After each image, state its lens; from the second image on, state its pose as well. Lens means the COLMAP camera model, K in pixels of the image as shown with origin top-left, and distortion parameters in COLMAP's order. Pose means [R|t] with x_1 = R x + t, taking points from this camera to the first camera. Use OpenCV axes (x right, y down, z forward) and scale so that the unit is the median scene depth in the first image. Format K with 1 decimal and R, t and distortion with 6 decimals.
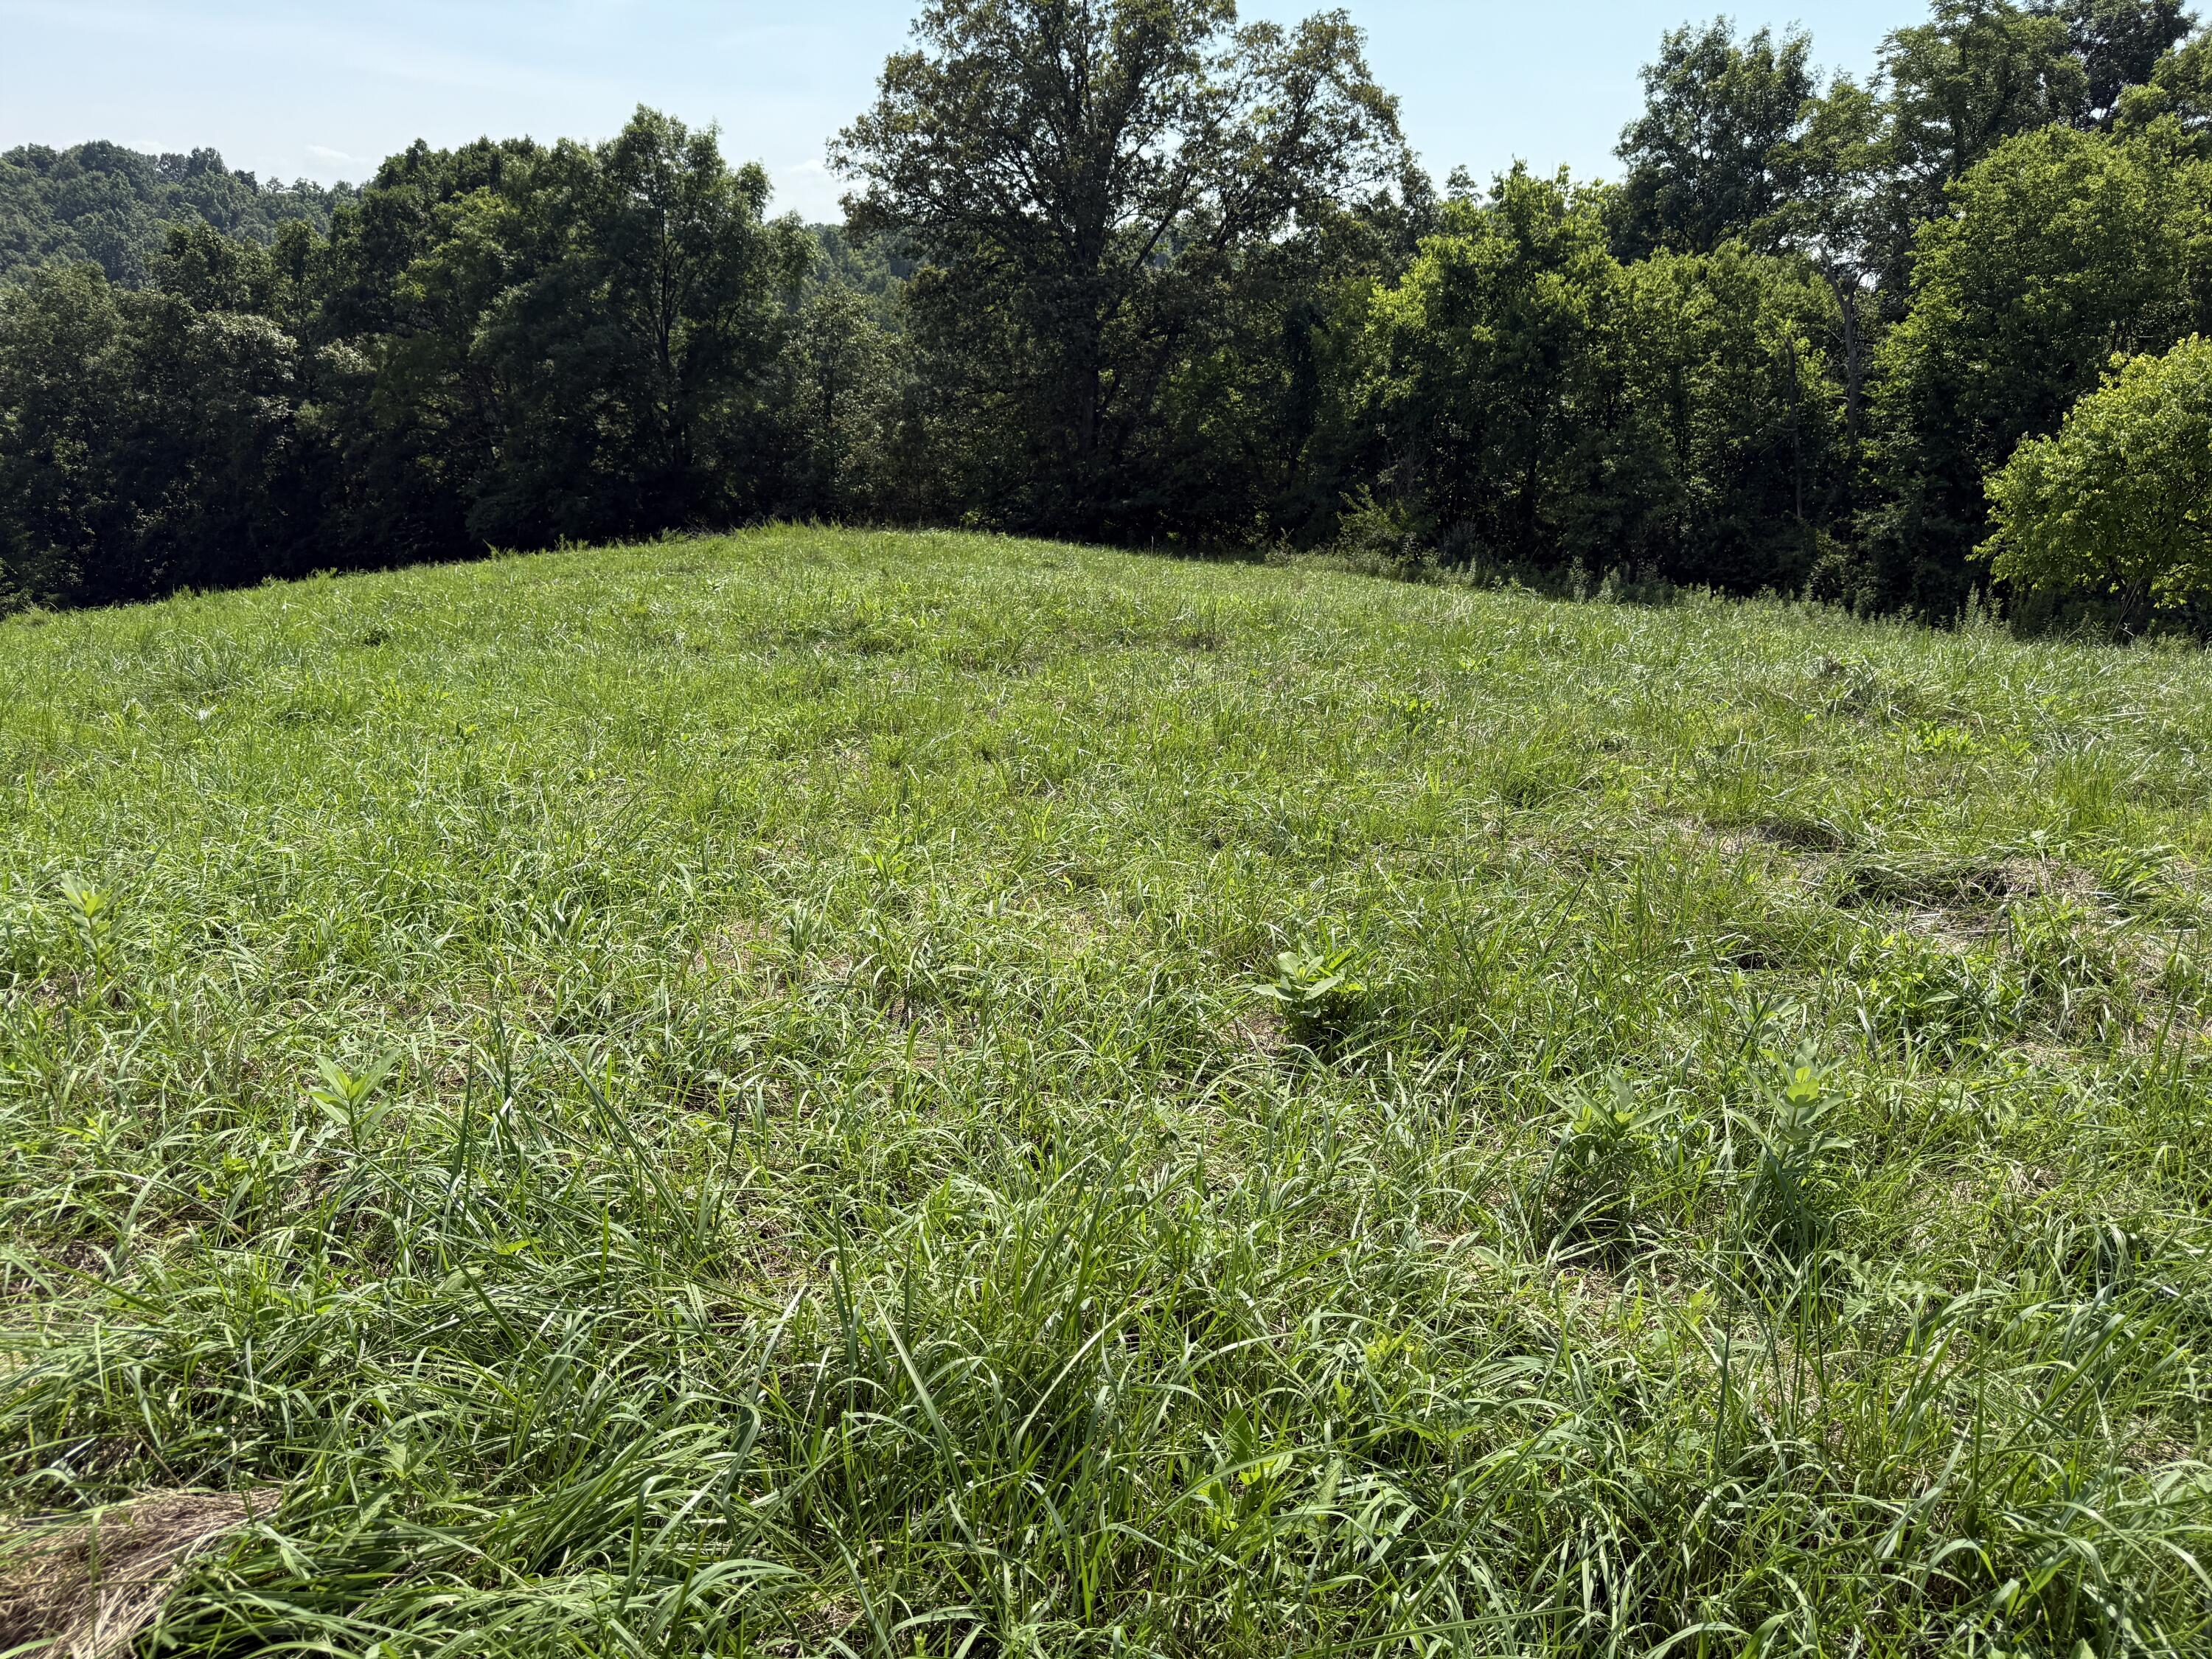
lens RADIAL K [[1557.2, 0, 1119.6], [0, 1557.2, 835.5], [0, 0, 1]] dist [0.010639, -0.020770]
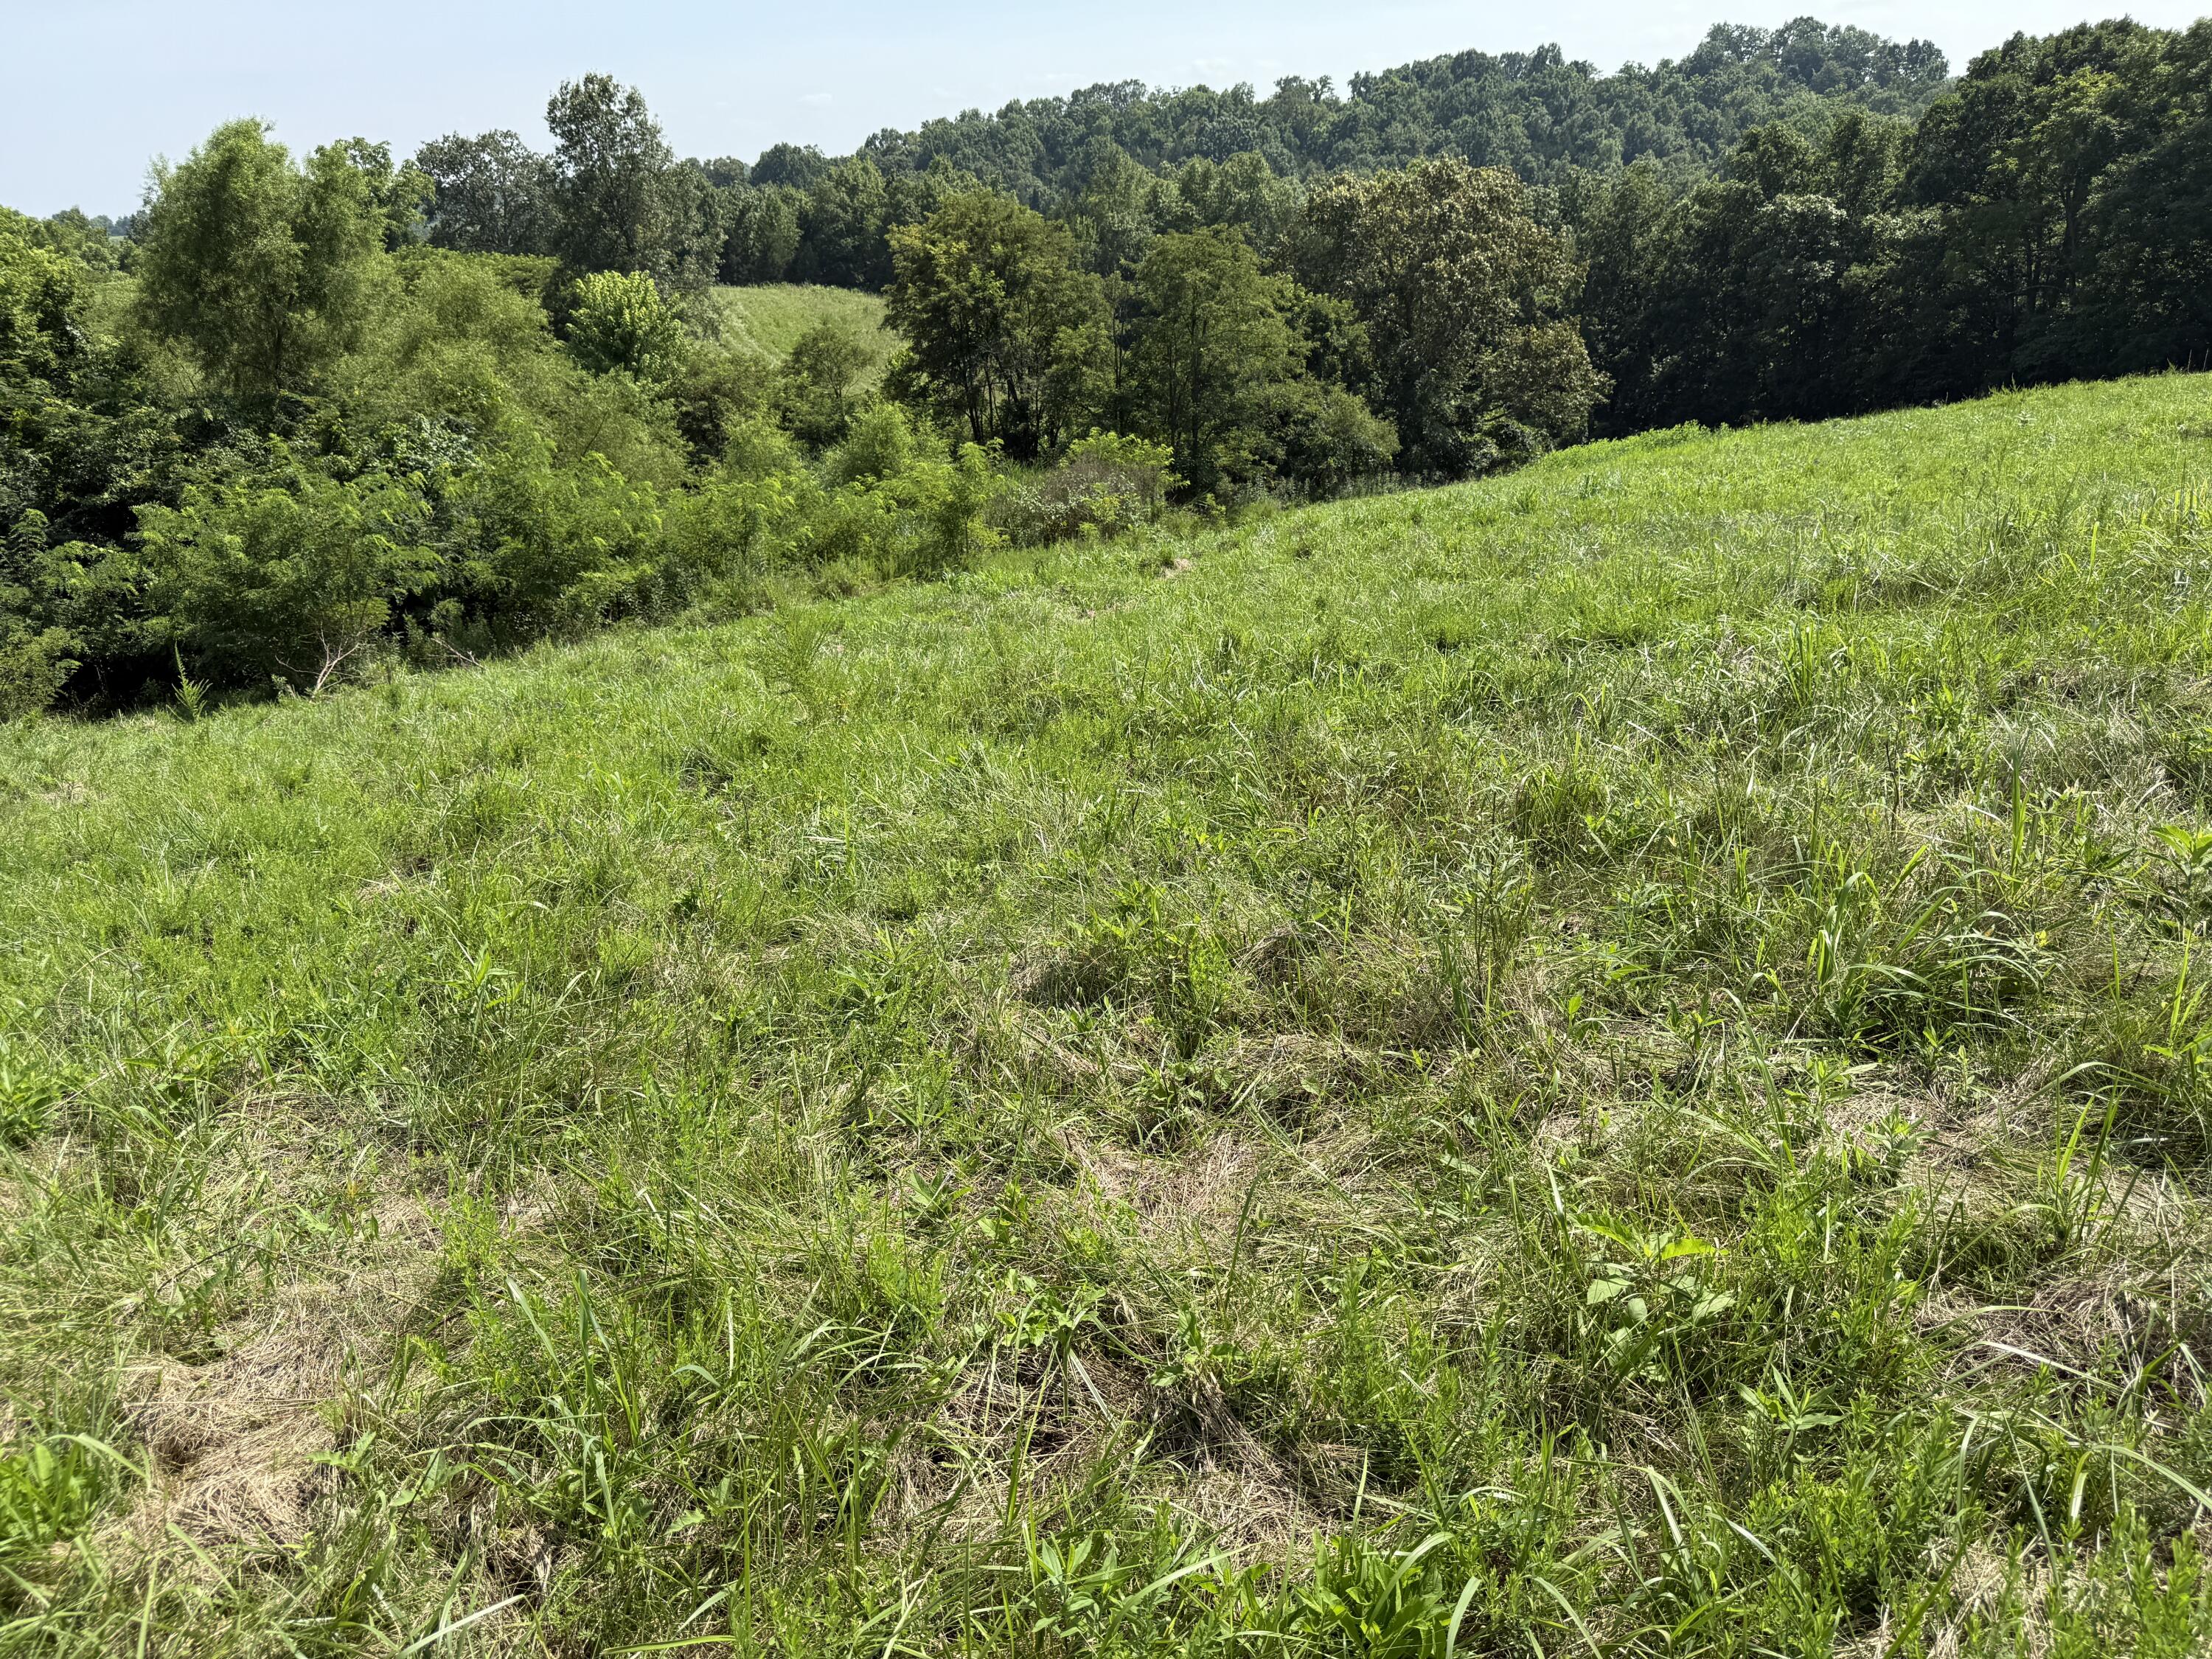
lens RADIAL K [[1557.2, 0, 1091.7], [0, 1557.2, 826.1], [0, 0, 1]] dist [0.010639, -0.020770]
pose [[0.754761, 0.172573, -0.632893, -0.119363], [-0.124876, 0.984932, 0.119642, 0.088298], [0.644004, -0.011268, 0.764939, -0.339148]]
